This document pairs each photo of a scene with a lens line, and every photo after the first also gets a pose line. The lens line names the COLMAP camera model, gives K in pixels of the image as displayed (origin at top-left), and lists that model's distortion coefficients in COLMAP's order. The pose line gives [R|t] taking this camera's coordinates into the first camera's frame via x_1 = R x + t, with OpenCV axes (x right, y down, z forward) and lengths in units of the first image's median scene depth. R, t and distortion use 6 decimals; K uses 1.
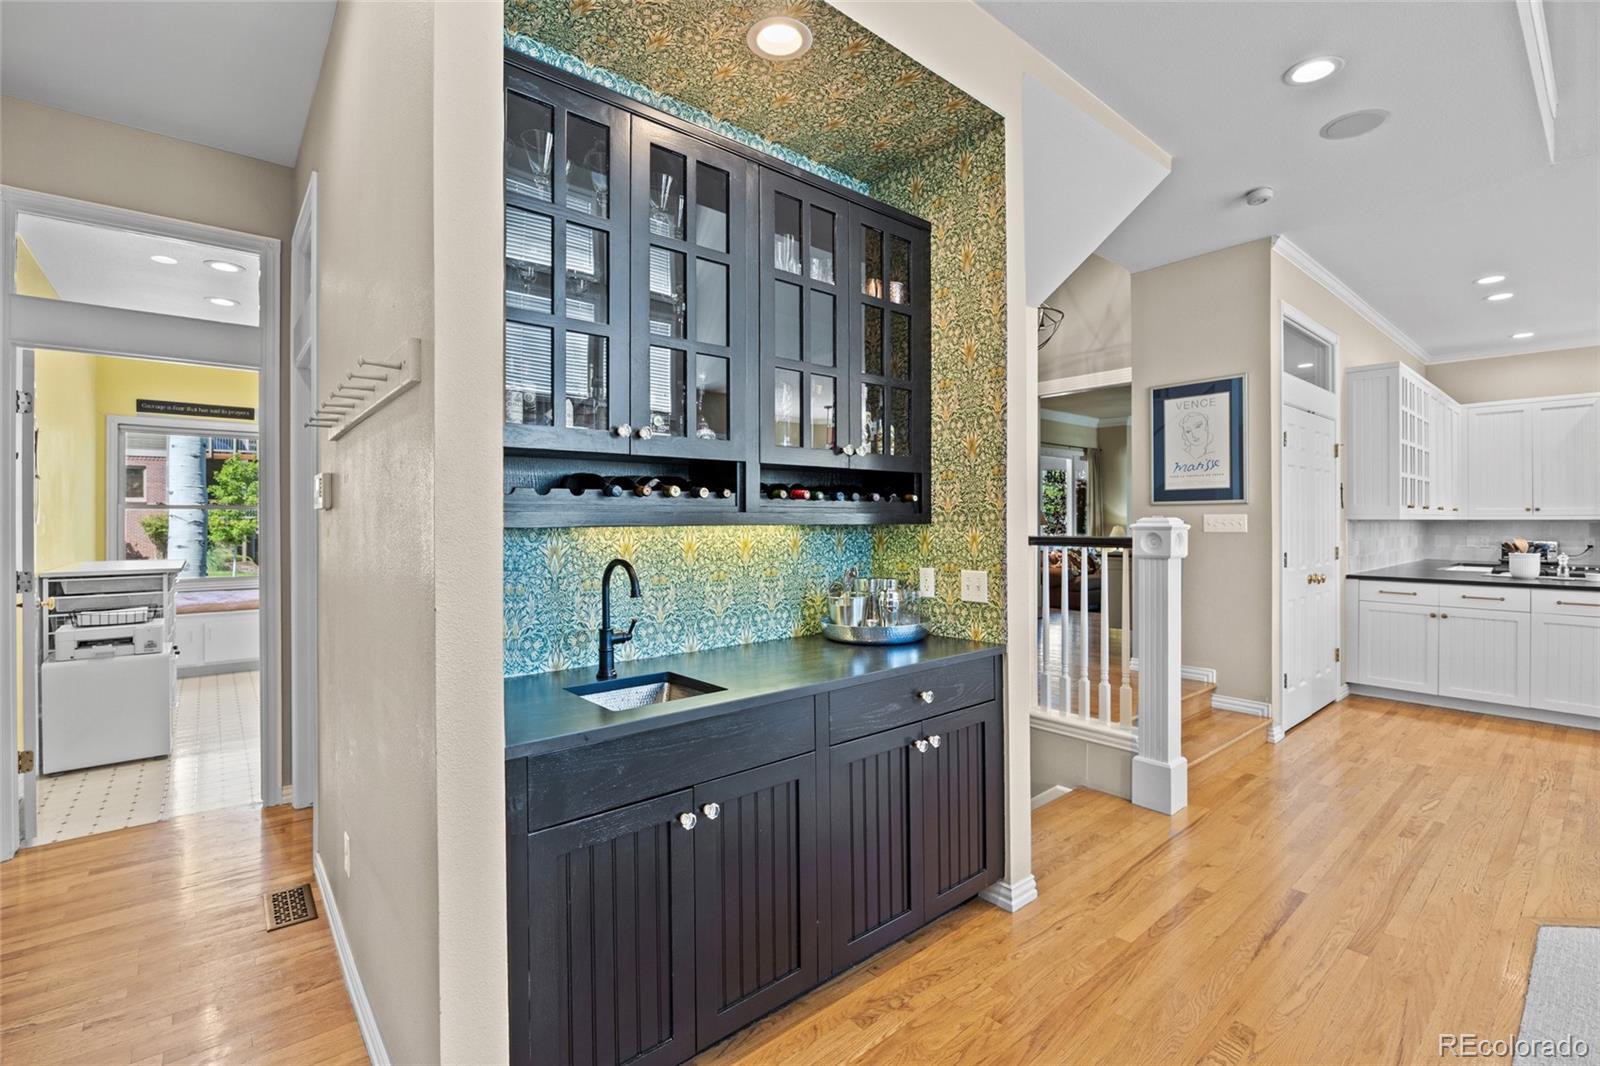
lens RADIAL K [[707.6, 0, 803.3], [0, 707.6, 532.1], [0, 0, 1]] dist [-0.013267, -0.000152]
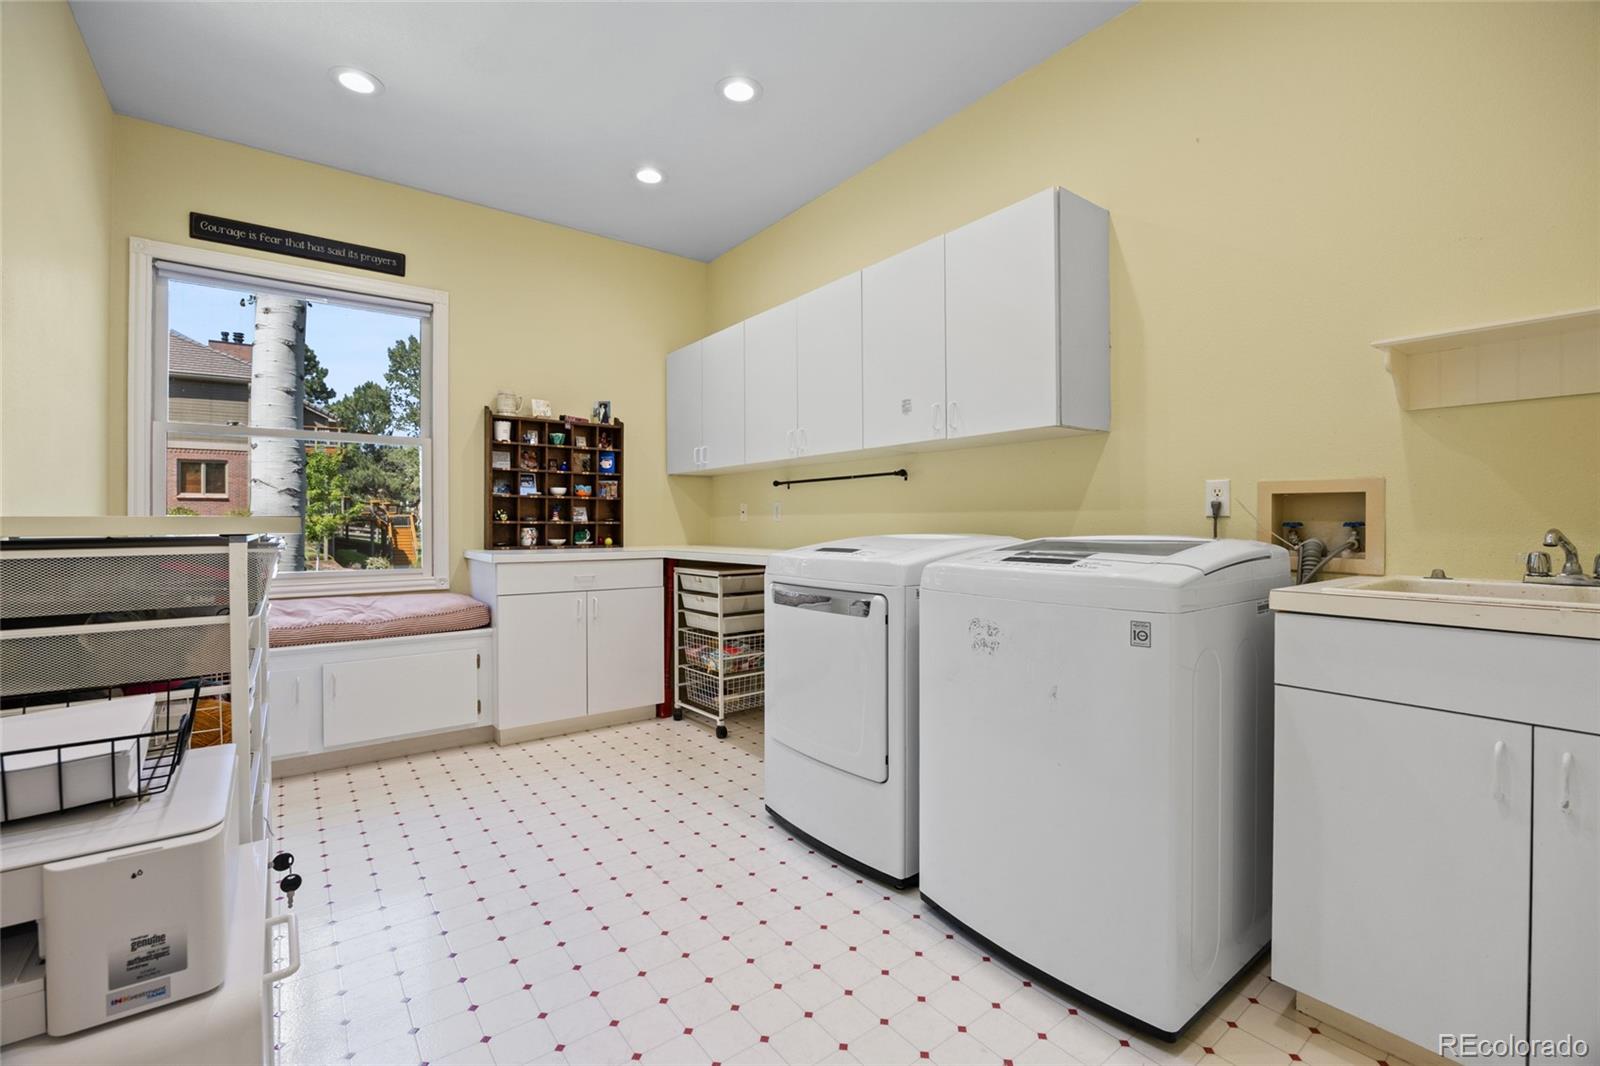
lens RADIAL K [[687.0, 0, 800.0], [0, 687.0, 533.0], [0, 0, 1]] dist [-0.011622, -0.000032]
pose [[0.998341, -0.002022, -0.057548, -0.344877], [0.001872, 0.999995, -0.002652, 0.028630], [0.057553, 0.002540, 0.998339, 0.379544]]
